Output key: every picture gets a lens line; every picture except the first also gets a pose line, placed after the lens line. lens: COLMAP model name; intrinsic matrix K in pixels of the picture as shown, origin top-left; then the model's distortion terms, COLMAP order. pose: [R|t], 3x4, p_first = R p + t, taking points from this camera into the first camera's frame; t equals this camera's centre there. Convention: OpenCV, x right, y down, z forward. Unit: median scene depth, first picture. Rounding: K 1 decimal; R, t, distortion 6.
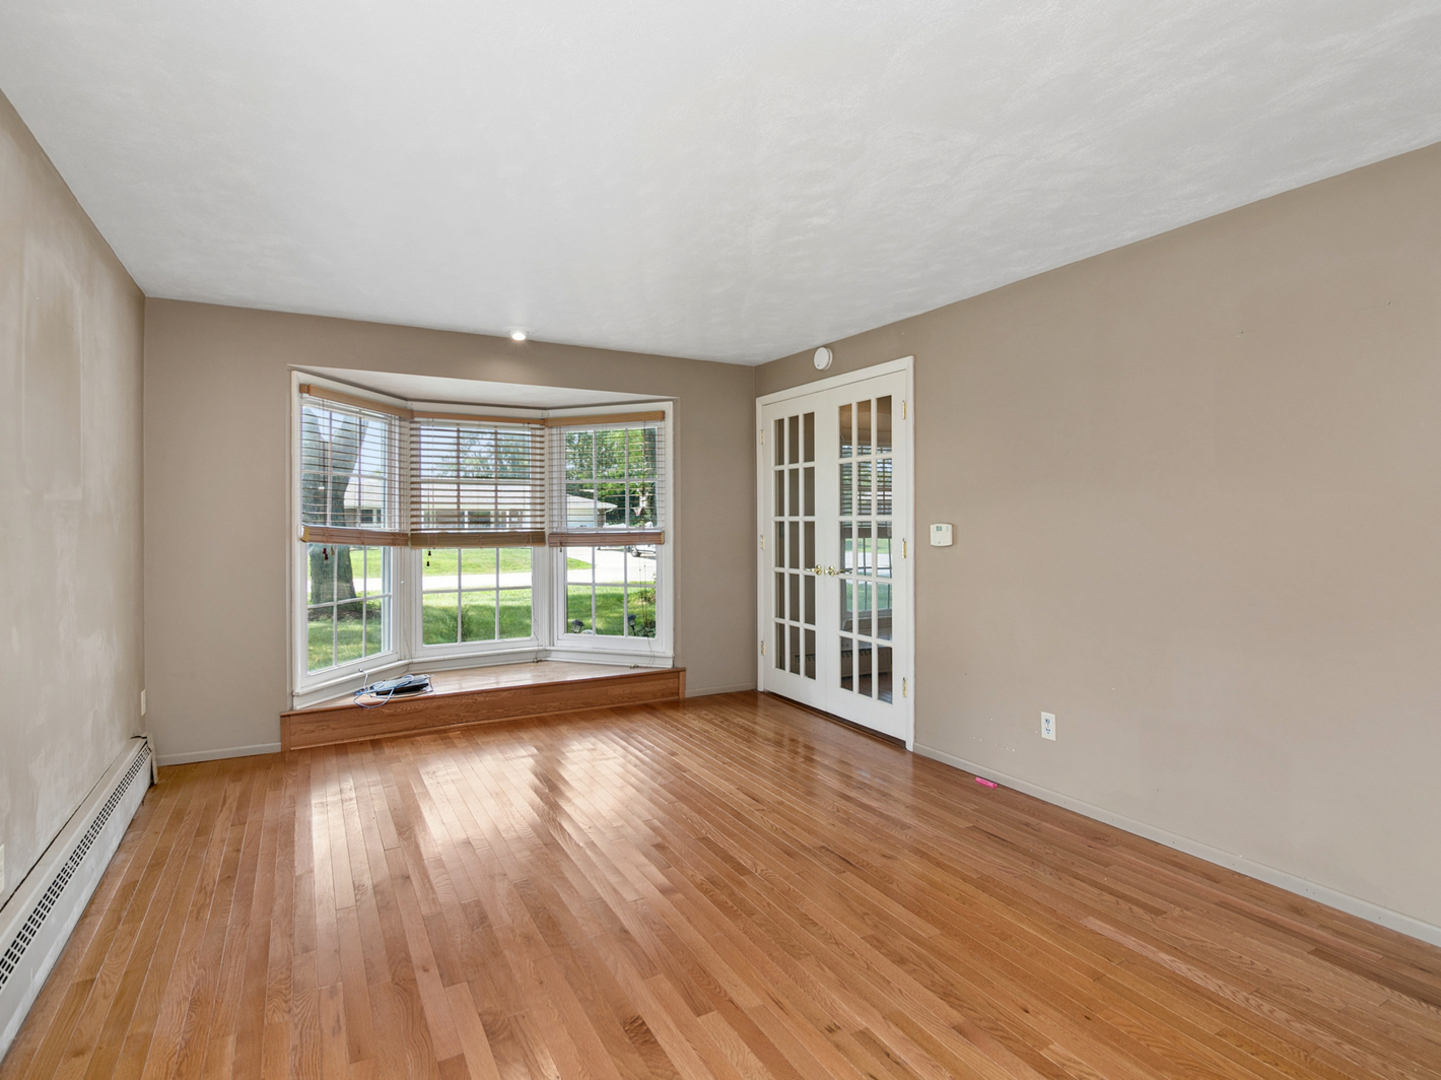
lens RADIAL K [[740.6, 0, 730.8], [0, 740.6, 526.4], [0, 0, 1]] dist [-0.003297, -0.009239]
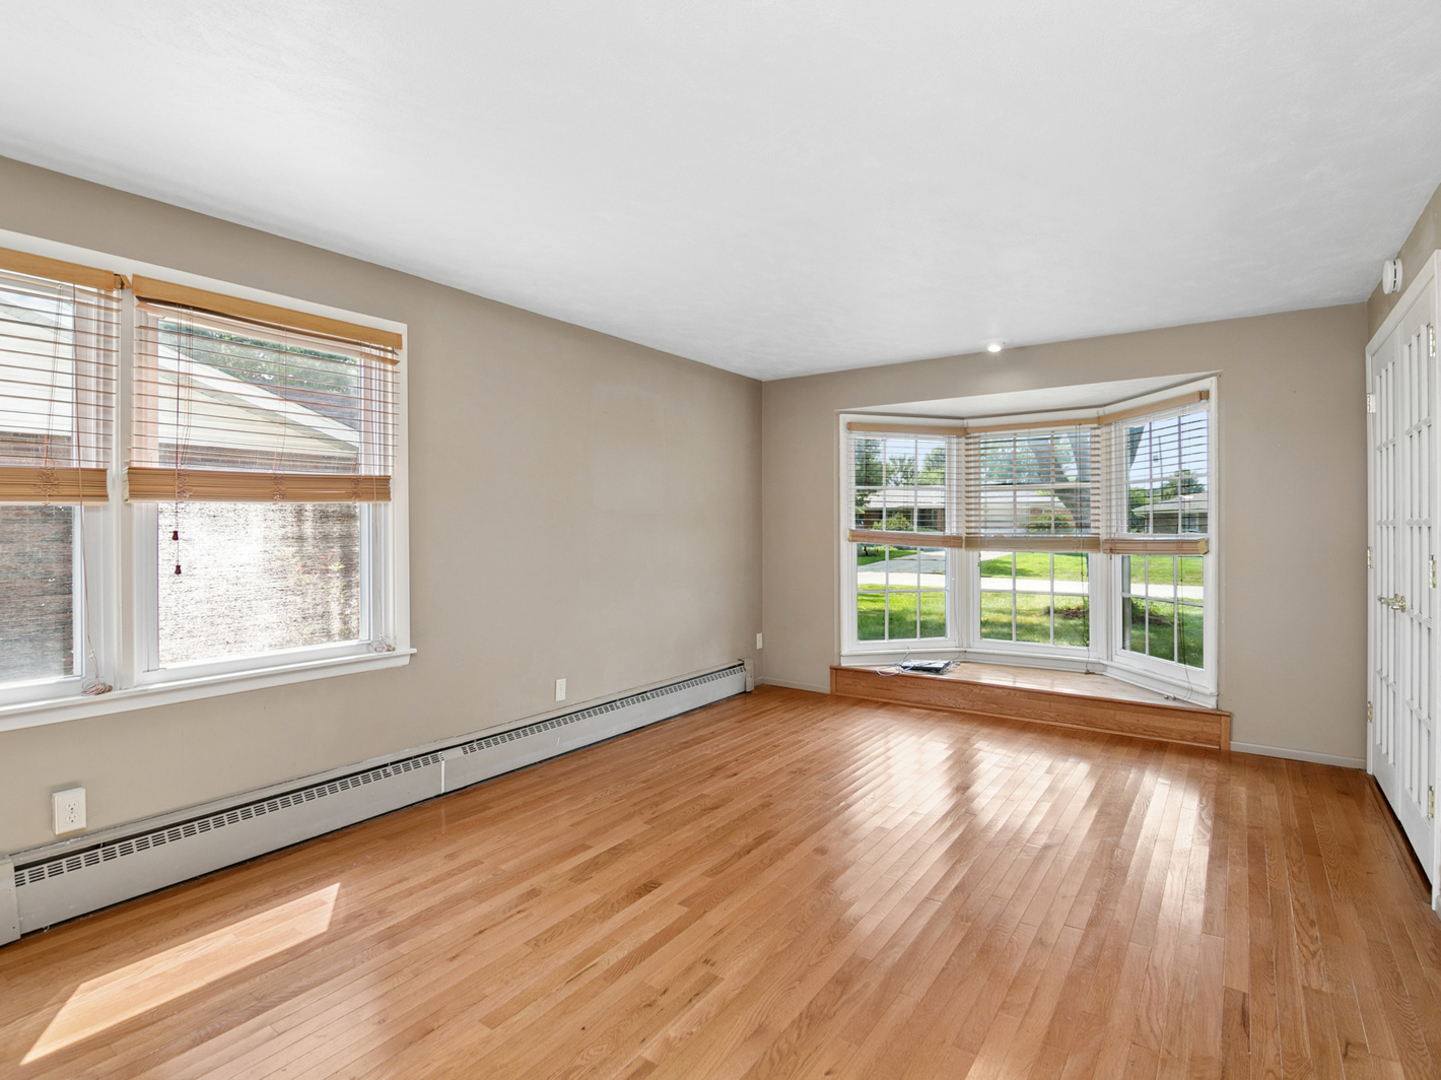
lens RADIAL K [[740.6, 0, 731.1], [0, 740.6, 545.0], [0, 0, 1]] dist [-0.003297, -0.009239]
pose [[0.428810, 0.023605, -0.903086, 0.437377], [-0.005033, 0.999705, 0.023740, -0.003396], [0.903381, -0.005635, 0.428803, 0.194315]]
